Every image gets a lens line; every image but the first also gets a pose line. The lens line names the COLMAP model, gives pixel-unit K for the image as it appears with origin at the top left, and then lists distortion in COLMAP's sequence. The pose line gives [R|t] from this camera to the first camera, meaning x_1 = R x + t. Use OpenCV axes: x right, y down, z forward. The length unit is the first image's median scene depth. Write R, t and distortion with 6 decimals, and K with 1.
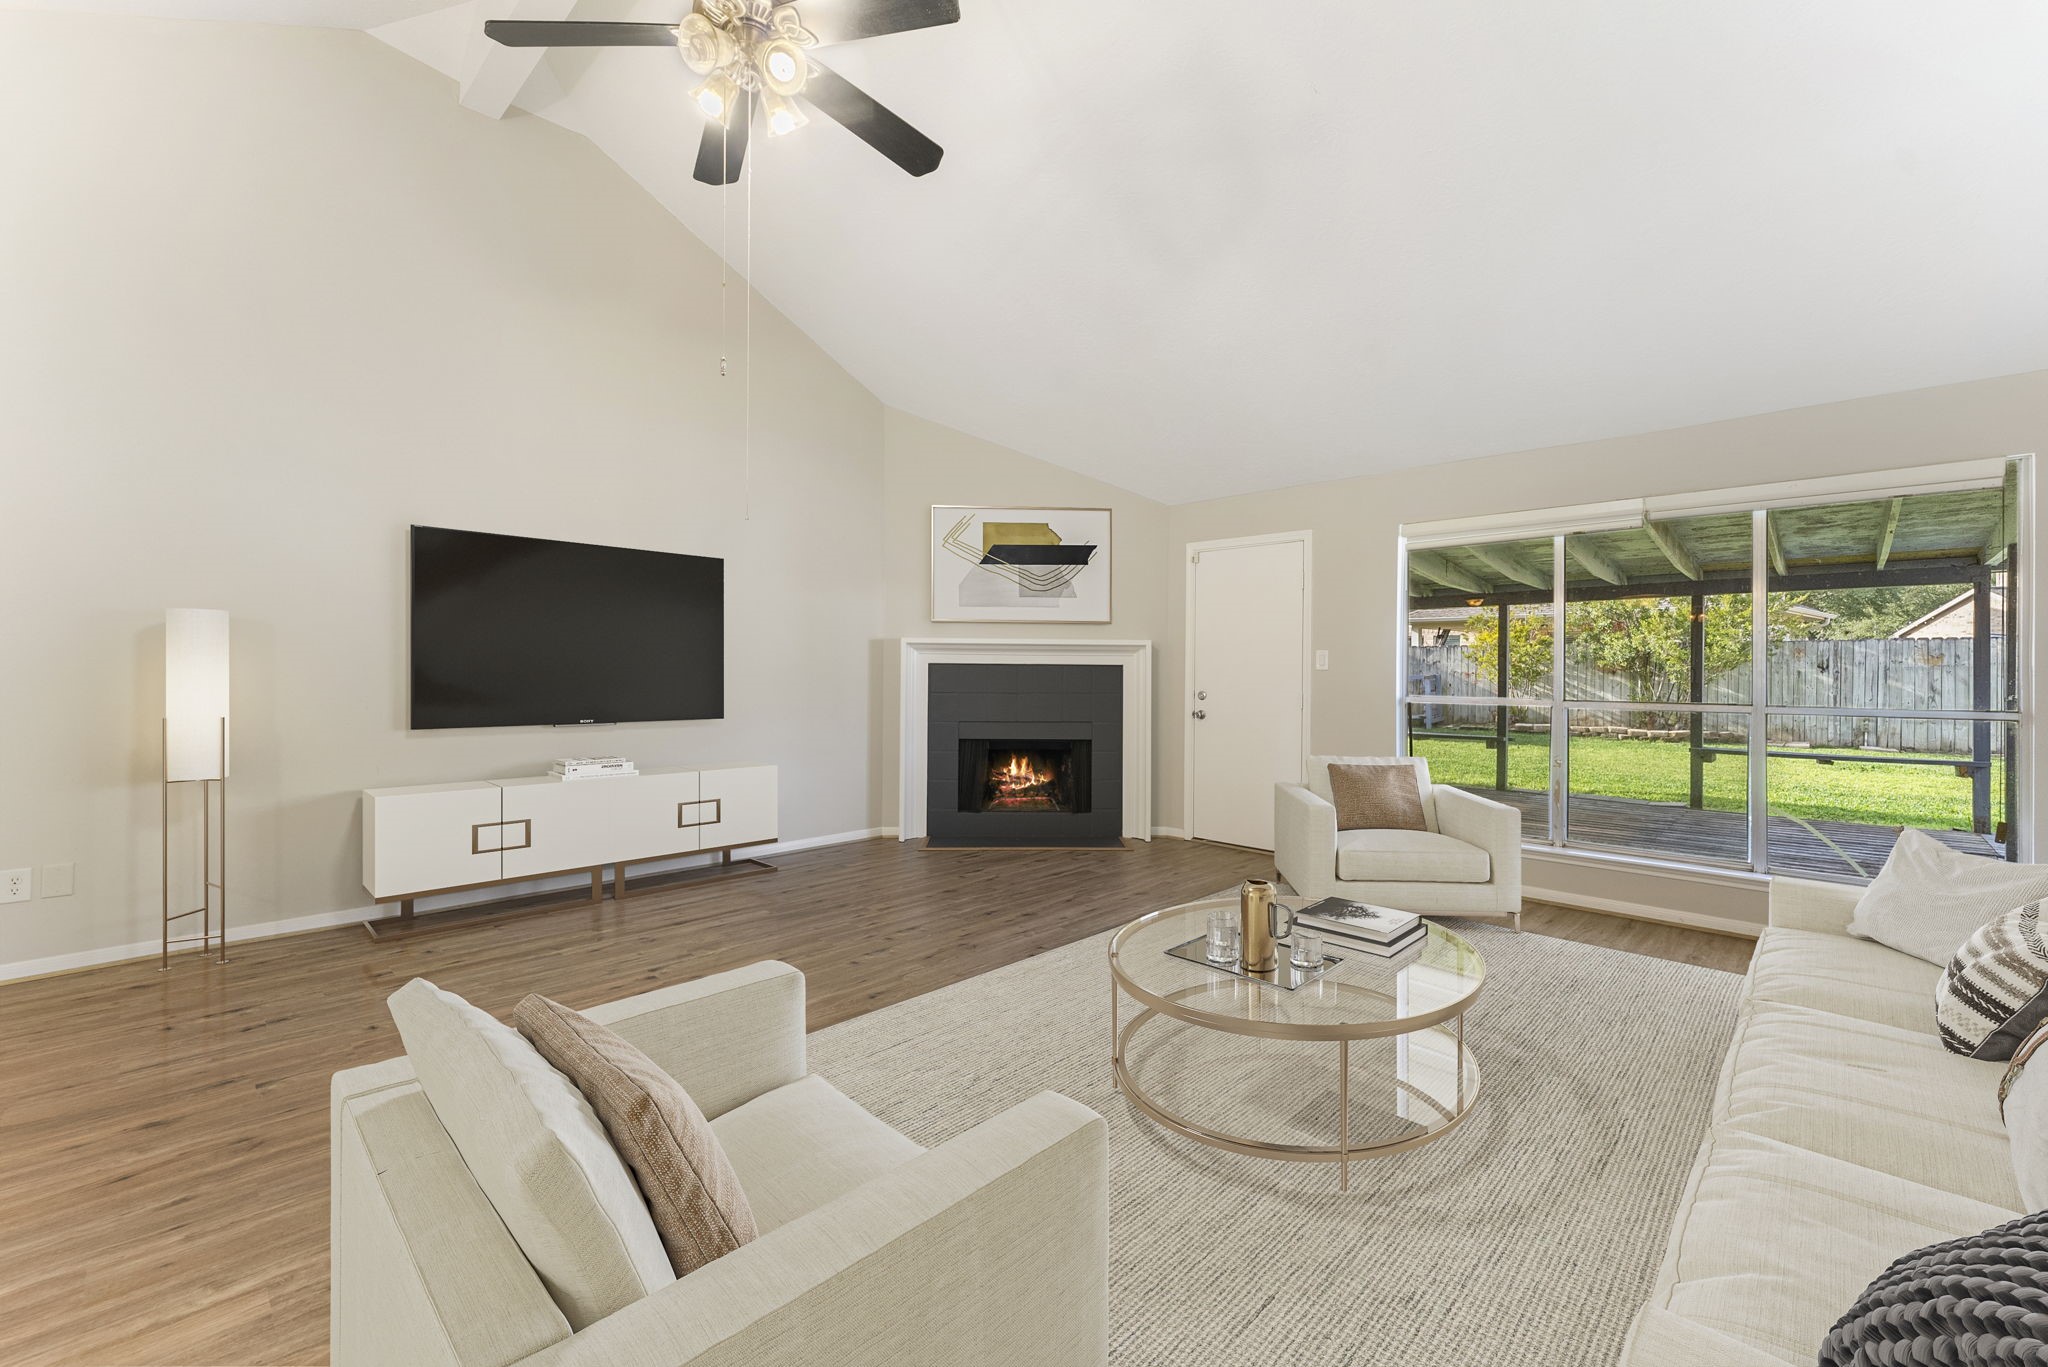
lens RADIAL K [[814.7, 0, 1028.2], [0, 814.7, 674.4], [0, 0, 1]] dist [-0.000343, -0.000153]
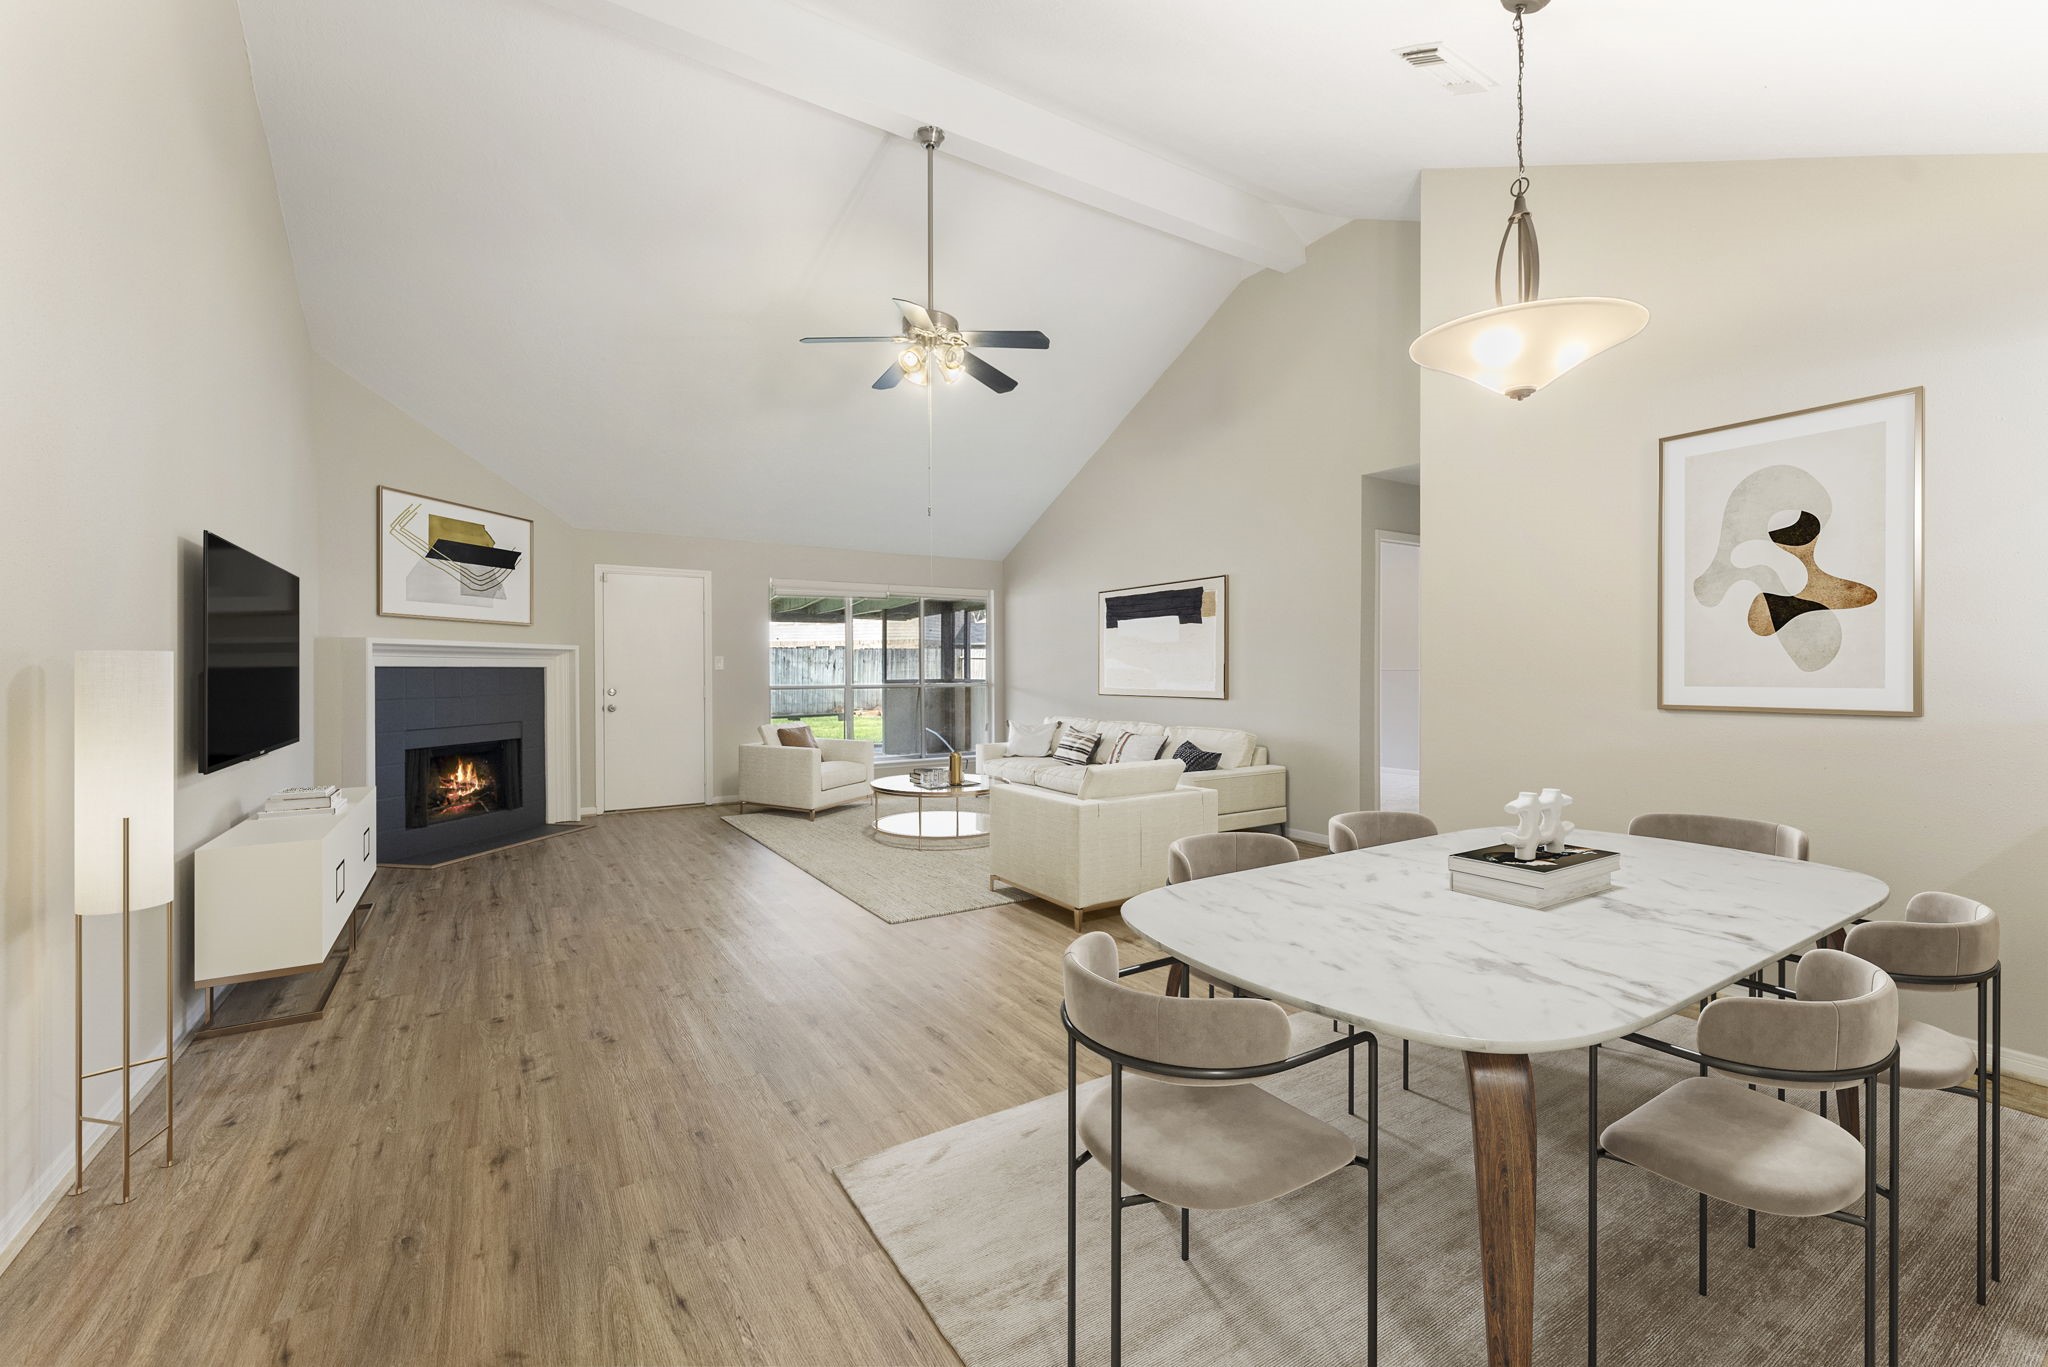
lens RADIAL K [[834.6, 0, 1024.0], [0, 834.6, 670.3], [0, 0, 1]] dist [-0.000007, 0.000134]
pose [[0.227310, -0.004698, 0.973811, -0.826733], [0.006475, 0.999974, 0.003313, -0.006483], [-0.973801, 0.005552, 0.227335, 0.125184]]
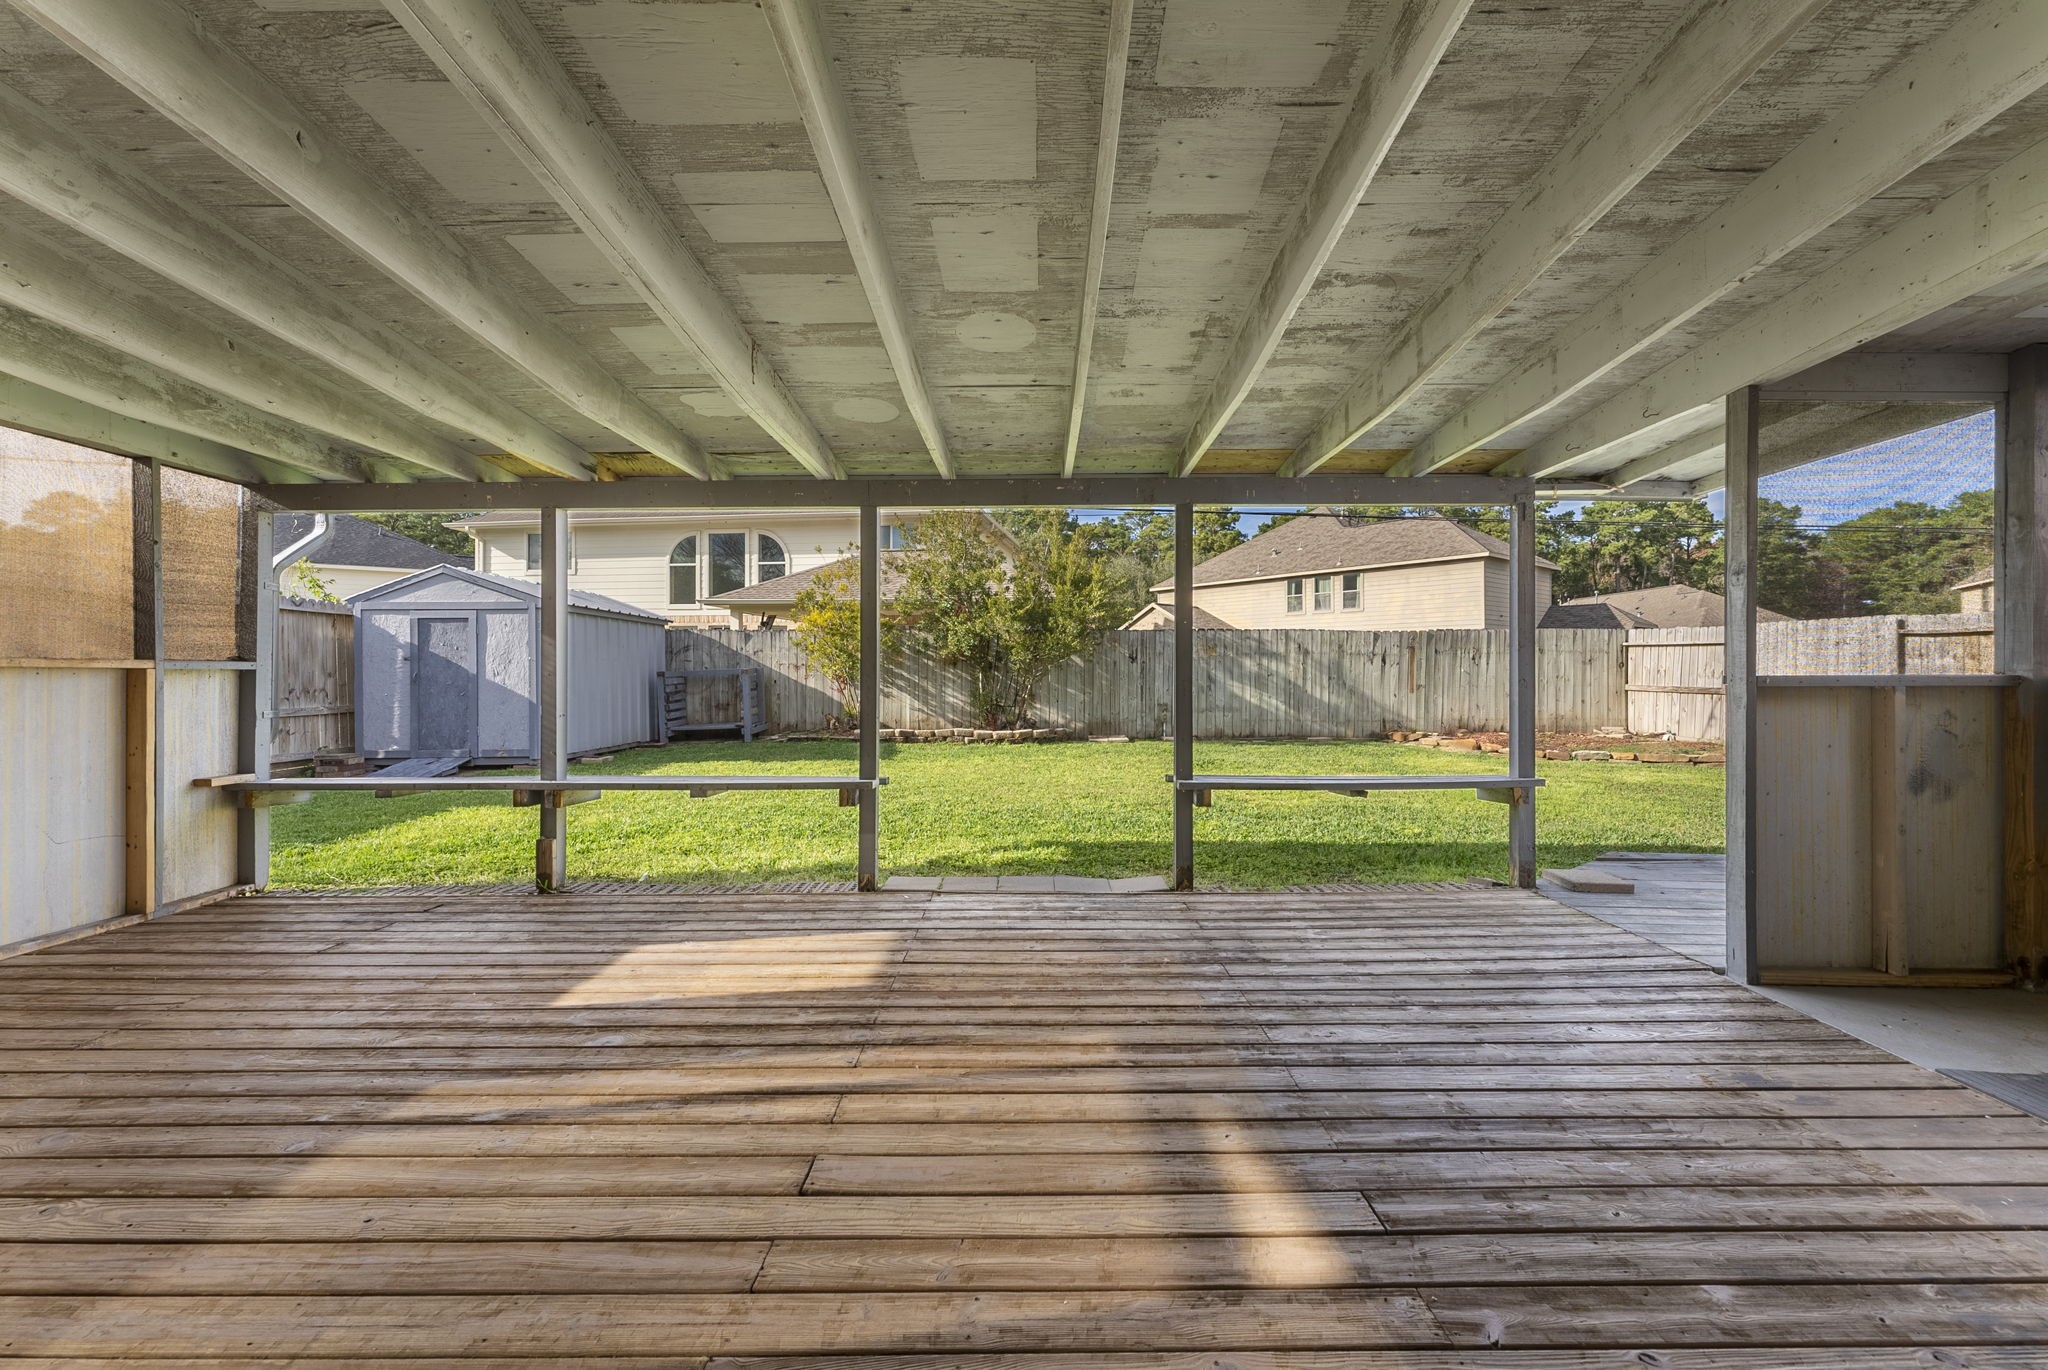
lens RADIAL K [[814.7, 0, 1028.2], [0, 814.7, 675.9], [0, 0, 1]] dist [-0.000343, -0.000153]
pose [[0.712511, -0.002898, 0.701655, 0.464865], [0.006812, 0.999973, -0.002787, 0.034226], [-0.701628, 0.006766, 0.712511, 0.890259]]
